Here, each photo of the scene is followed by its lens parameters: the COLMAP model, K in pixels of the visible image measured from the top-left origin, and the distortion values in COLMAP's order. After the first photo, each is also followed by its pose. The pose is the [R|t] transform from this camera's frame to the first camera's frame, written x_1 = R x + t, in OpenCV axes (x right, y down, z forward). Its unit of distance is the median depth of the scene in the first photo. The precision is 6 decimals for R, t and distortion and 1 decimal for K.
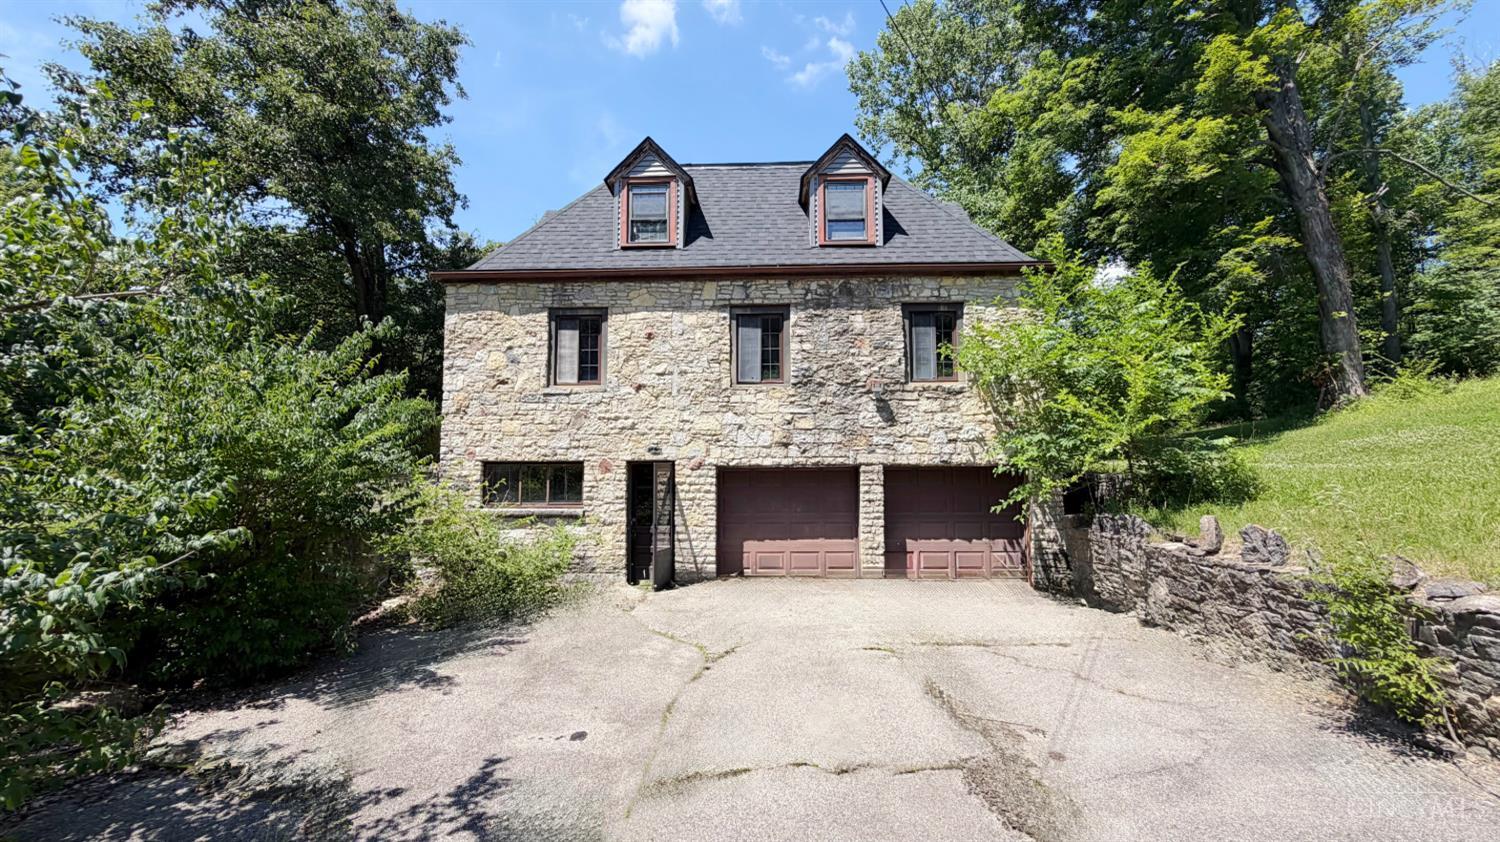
lens RADIAL K [[625.6, 0, 750.2], [0, 625.6, 427.5], [0, 0, 1]] dist [-0.001259, -0.000103]
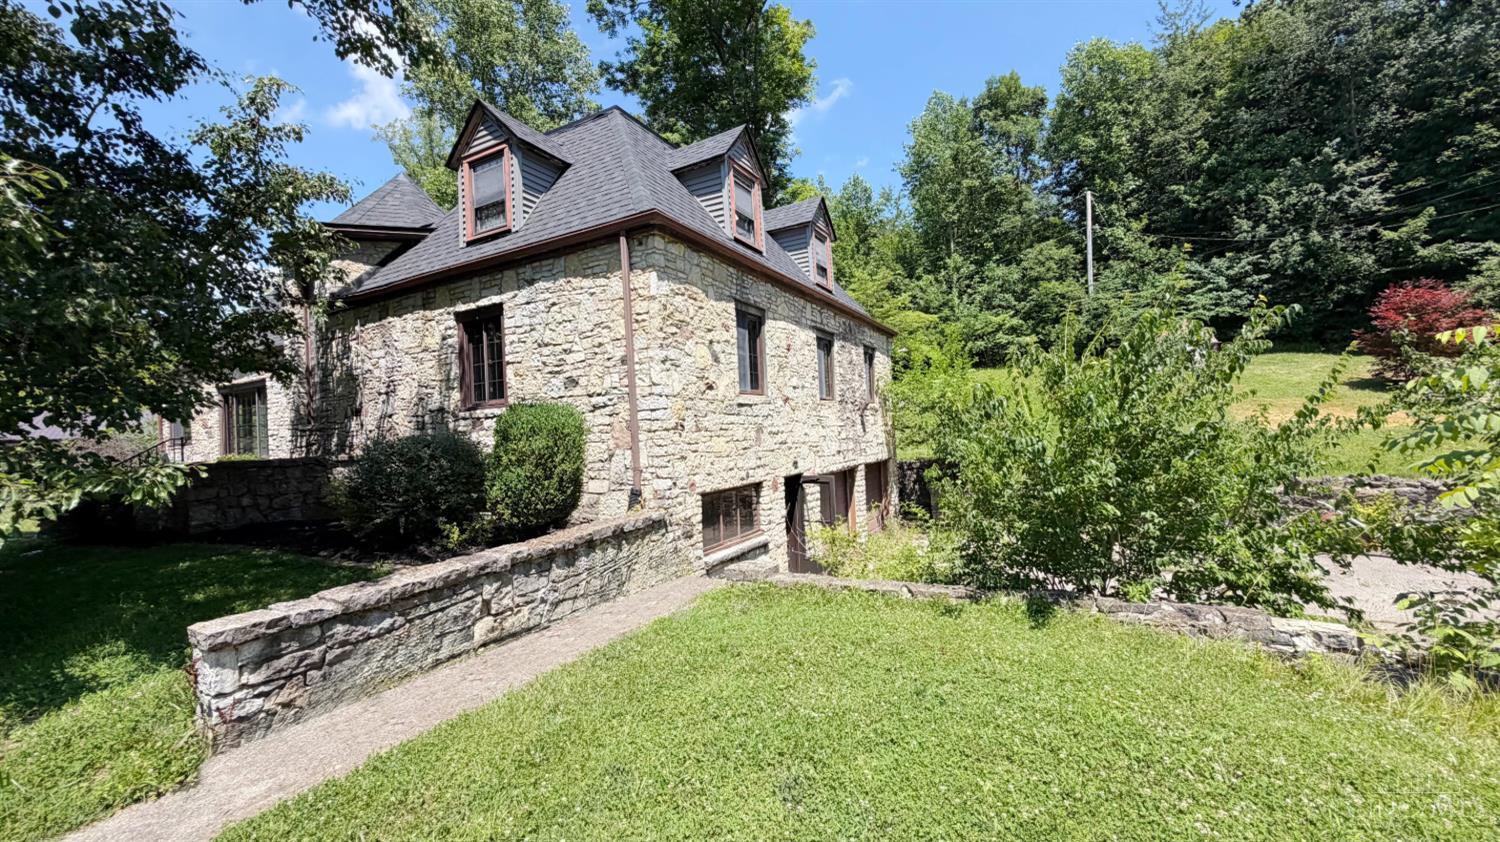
lens RADIAL K [[625.6, 0, 750.6], [0, 625.6, 419.2], [0, 0, 1]] dist [-0.001259, -0.000103]
pose [[0.411331, 0.002999, 0.911481, -1.071124], [-0.020014, 0.999783, 0.005742, -0.038790], [-0.911266, -0.020605, 0.411302, 0.648070]]
